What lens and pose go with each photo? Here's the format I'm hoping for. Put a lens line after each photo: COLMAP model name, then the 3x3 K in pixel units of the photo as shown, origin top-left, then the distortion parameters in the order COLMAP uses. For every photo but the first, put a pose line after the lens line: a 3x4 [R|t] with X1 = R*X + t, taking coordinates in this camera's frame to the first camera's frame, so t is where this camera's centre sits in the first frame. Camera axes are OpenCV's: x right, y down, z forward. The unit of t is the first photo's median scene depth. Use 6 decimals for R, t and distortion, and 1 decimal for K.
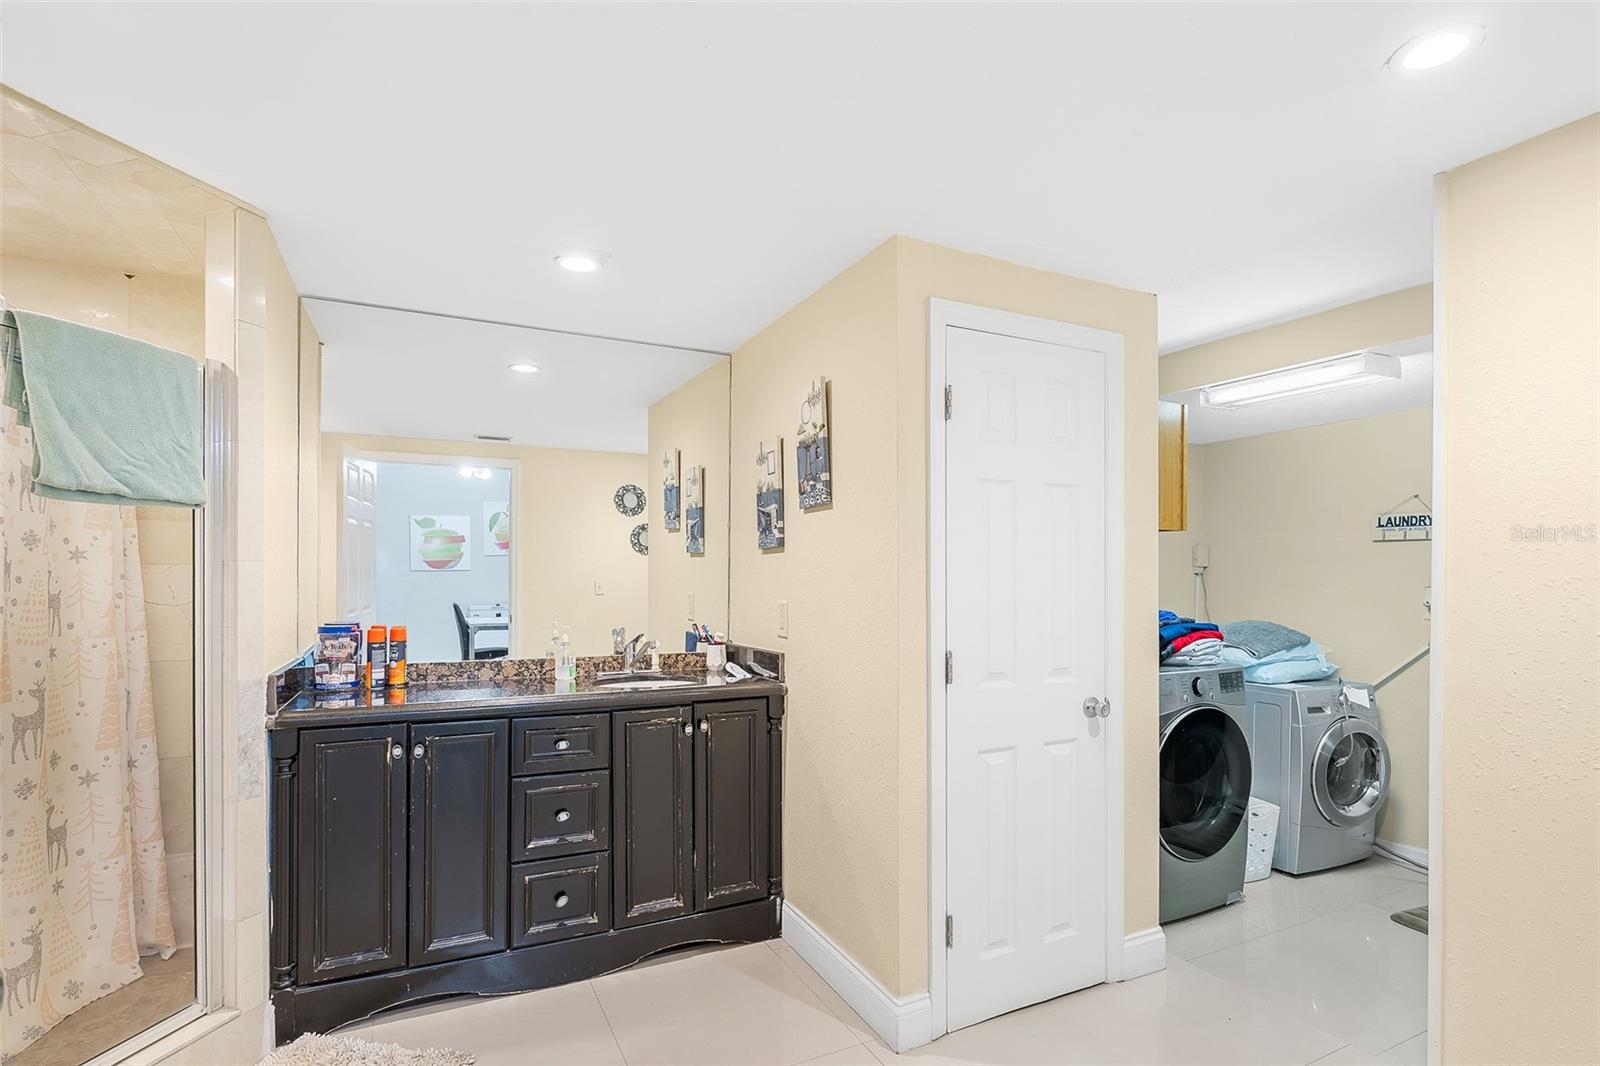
lens RADIAL K [[815.7, 0, 829.1], [0, 815.7, 561.1], [0, 0, 1]] dist [-0.004360, 0.001306]
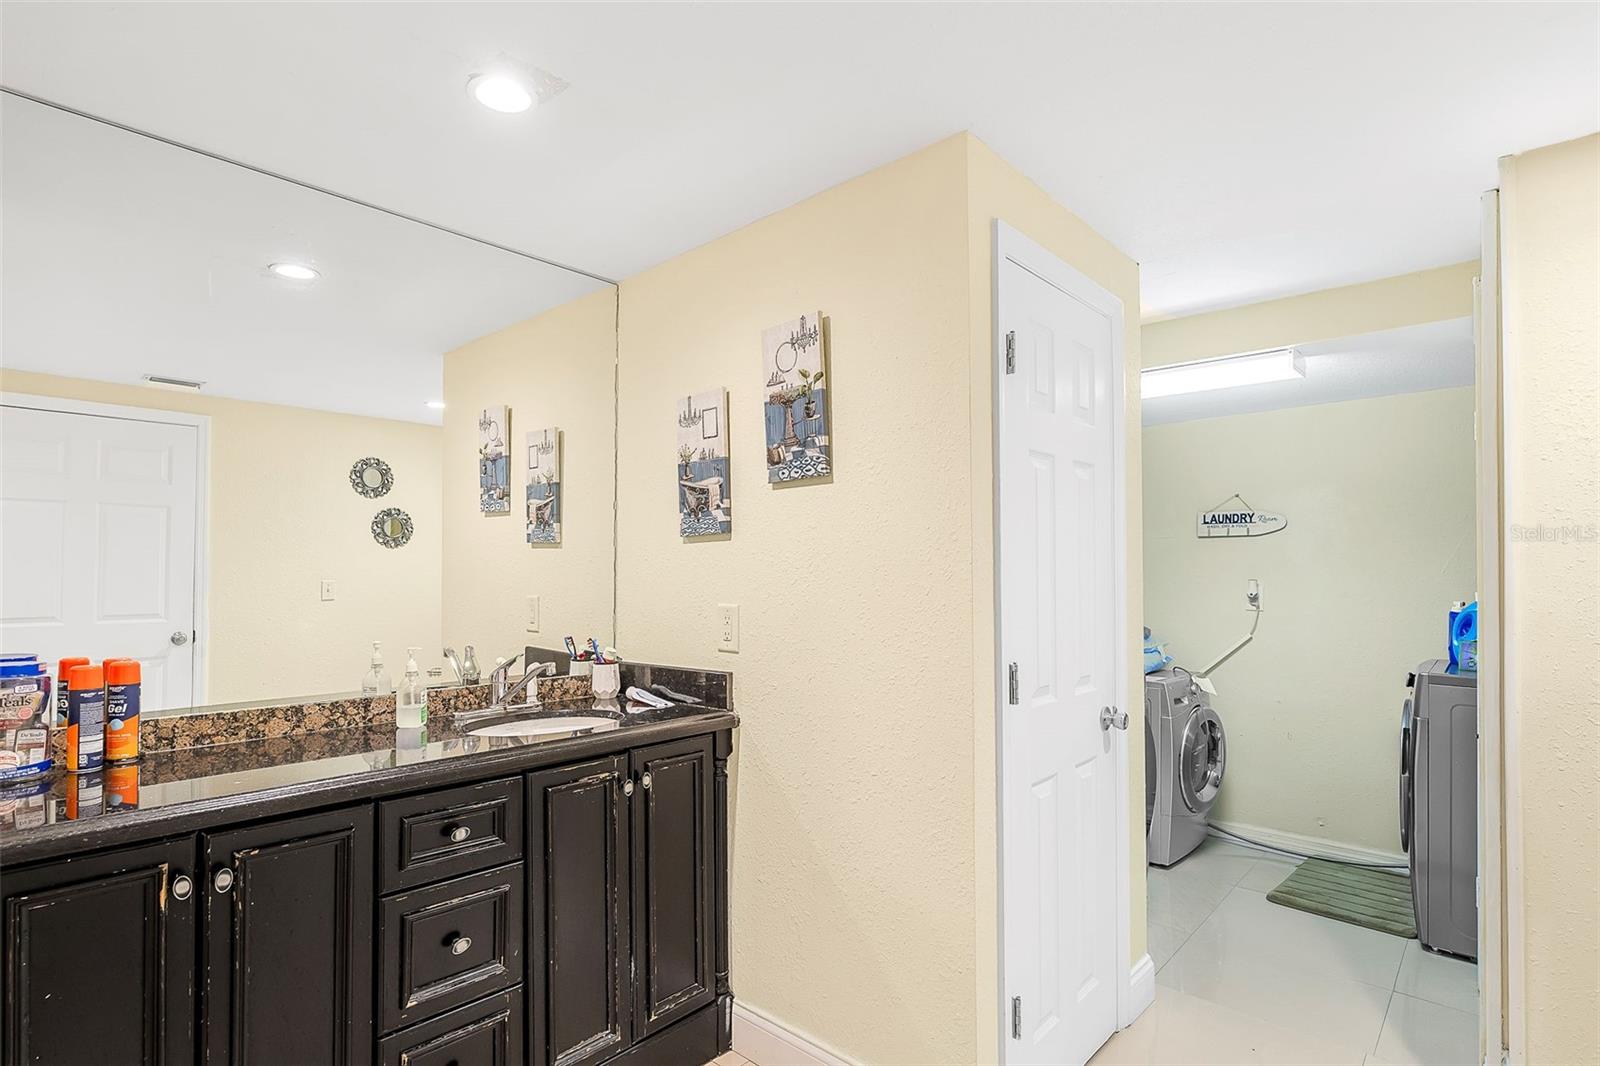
lens RADIAL K [[815.7, 0, 798.4], [0, 815.7, 545.8], [0, 0, 1]] dist [-0.004360, 0.001306]
pose [[0.936131, 0.006299, 0.351594, -0.268784], [0.000166, 0.999832, -0.018354, 0.008582], [-0.351651, 0.017240, 0.935972, 0.264469]]
